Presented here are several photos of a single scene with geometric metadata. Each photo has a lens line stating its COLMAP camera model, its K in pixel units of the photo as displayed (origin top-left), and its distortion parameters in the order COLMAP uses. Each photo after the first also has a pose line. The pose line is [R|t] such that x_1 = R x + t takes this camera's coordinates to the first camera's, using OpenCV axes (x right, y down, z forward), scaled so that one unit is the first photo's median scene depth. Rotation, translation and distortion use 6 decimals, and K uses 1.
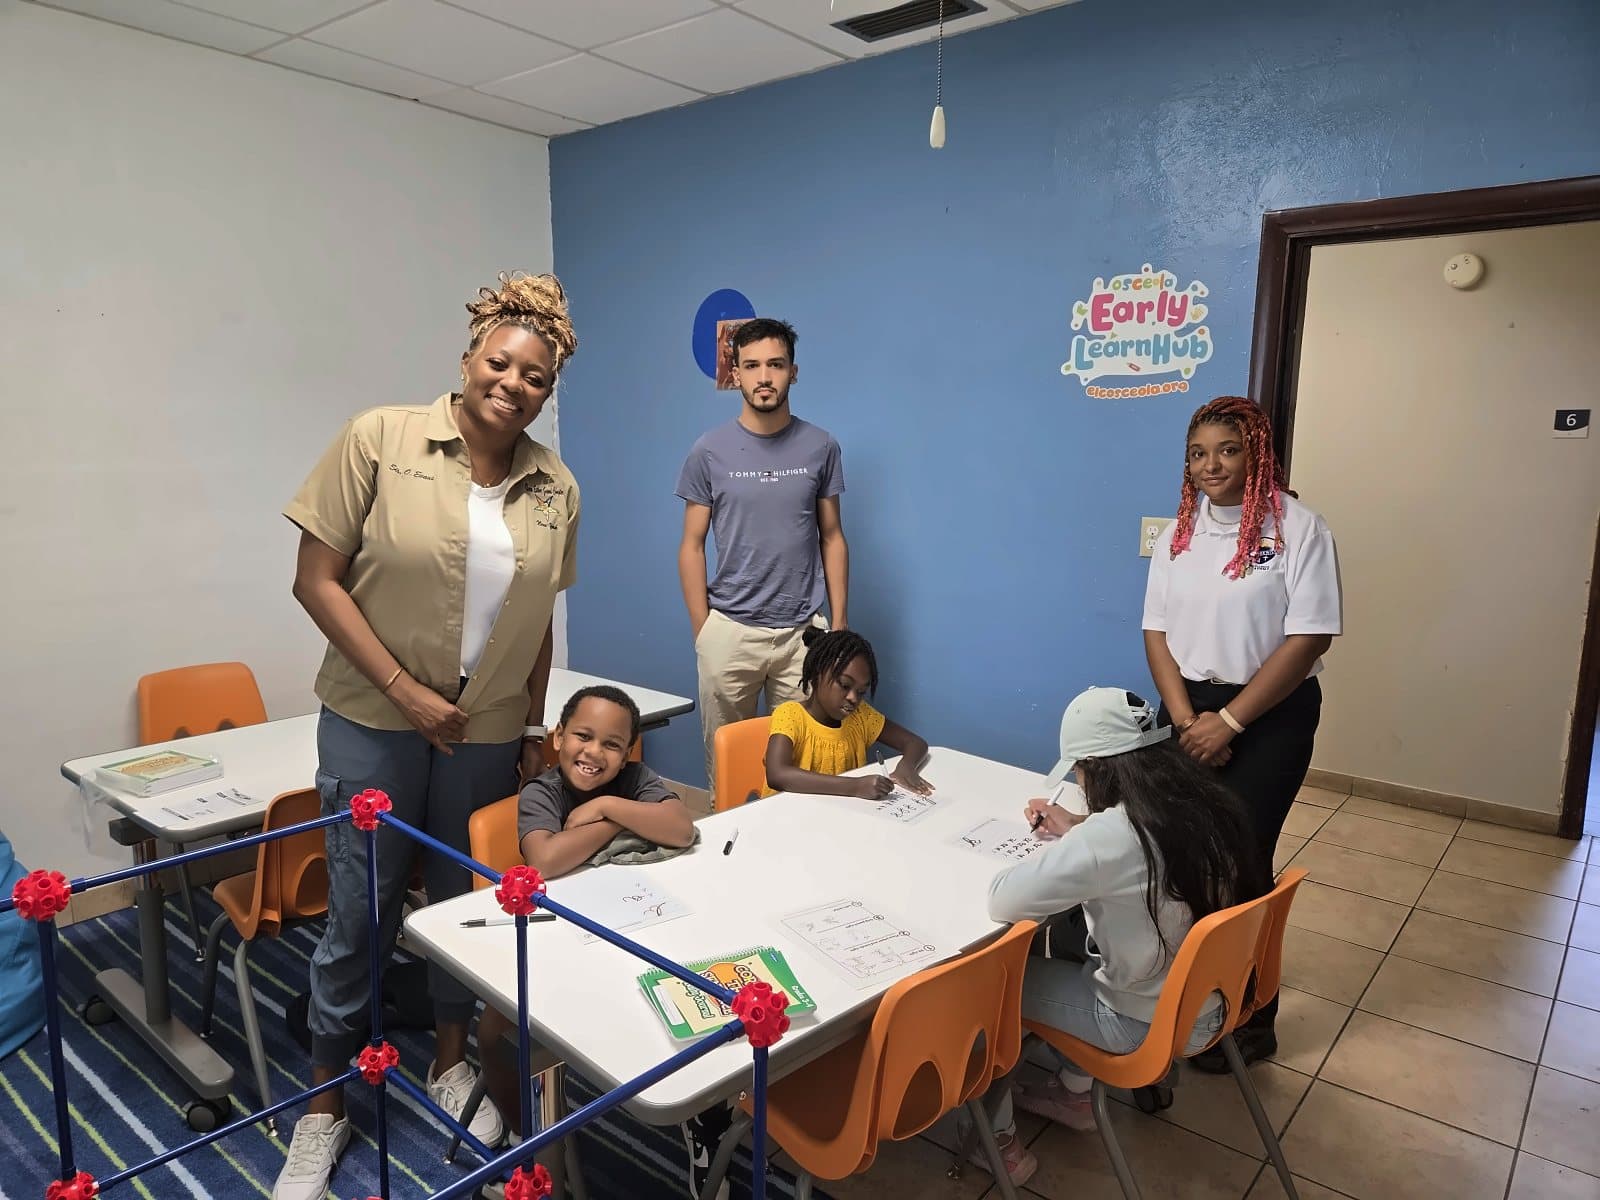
lens RADIAL K [[1078.2, 0, 800.0], [0, 1078.2, 600.0], [0, 0, 1]] dist [0.098418, -0.083485]
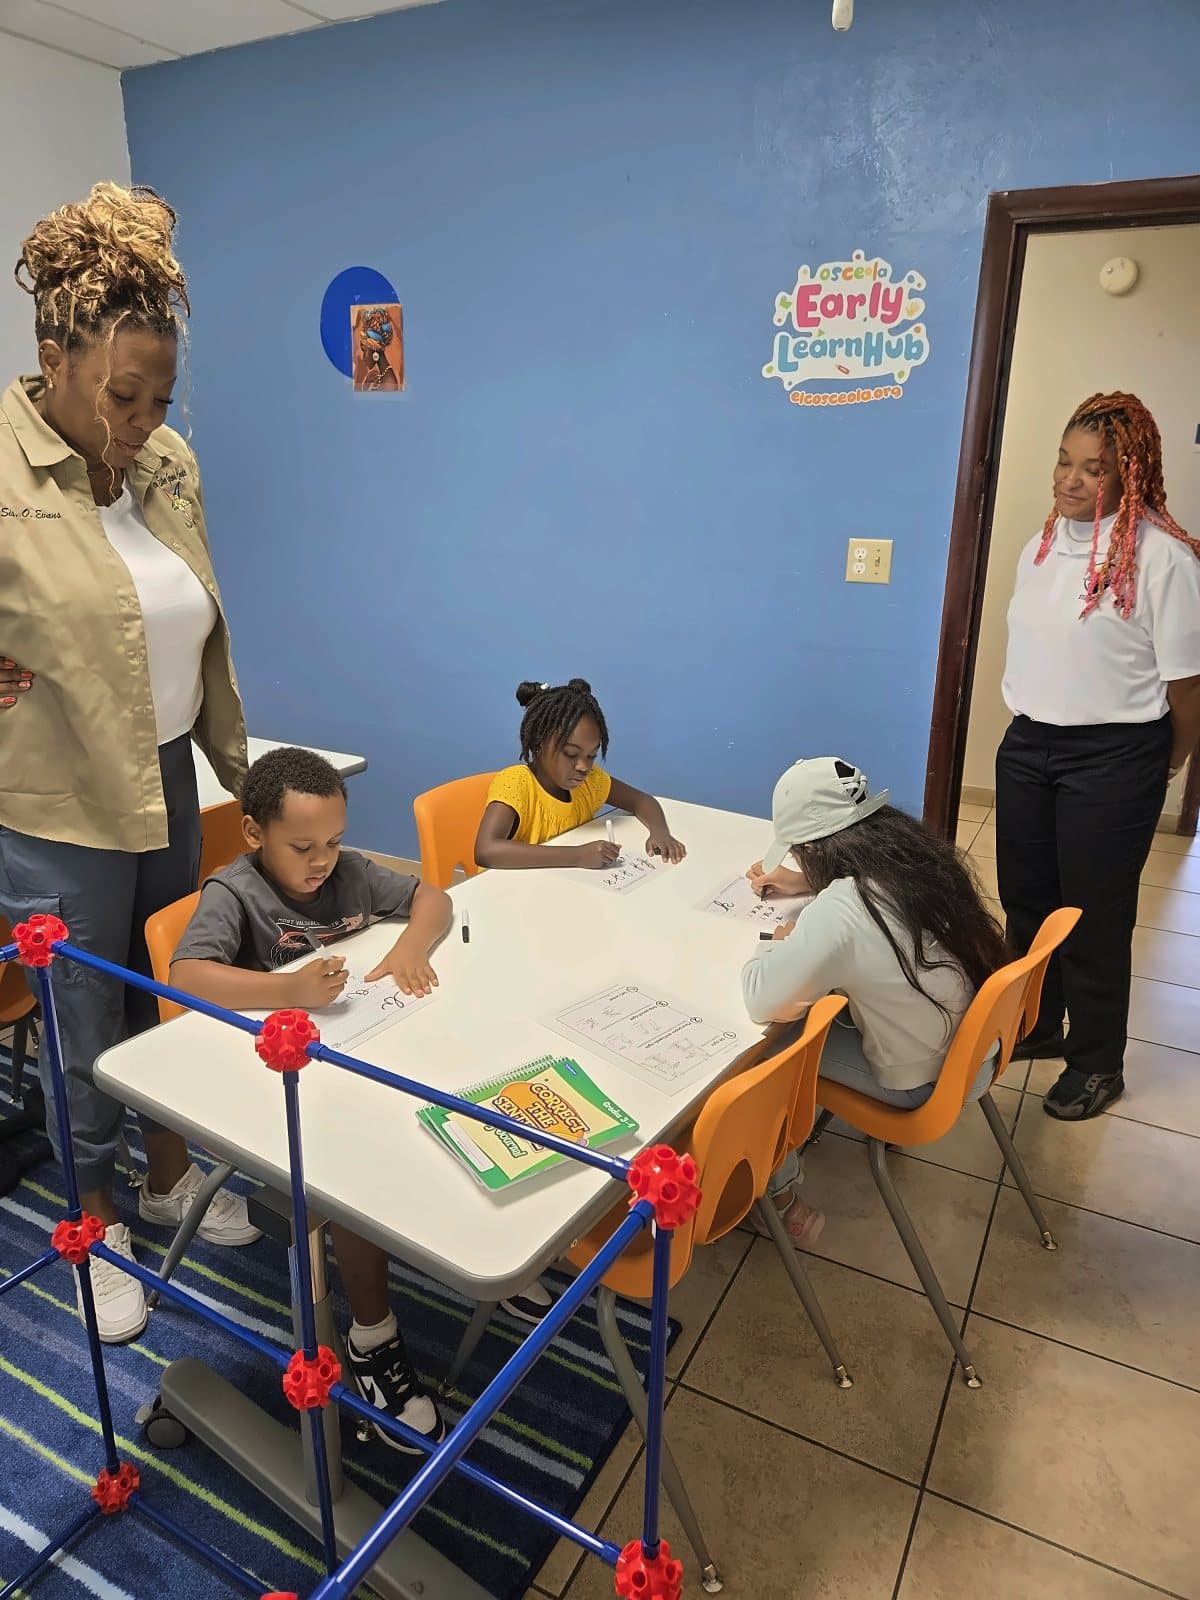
lens RADIAL K [[1078.2, 0, 593.8], [0, 1078.2, 755.5], [0, 0, 1]] dist [0.098418, -0.083485]
pose [[0.979976, -0.054903, 0.191396, -0.094501], [0.030503, 0.991282, 0.128178, -0.017010], [-0.196764, -0.119773, 0.973108, 0.112436]]
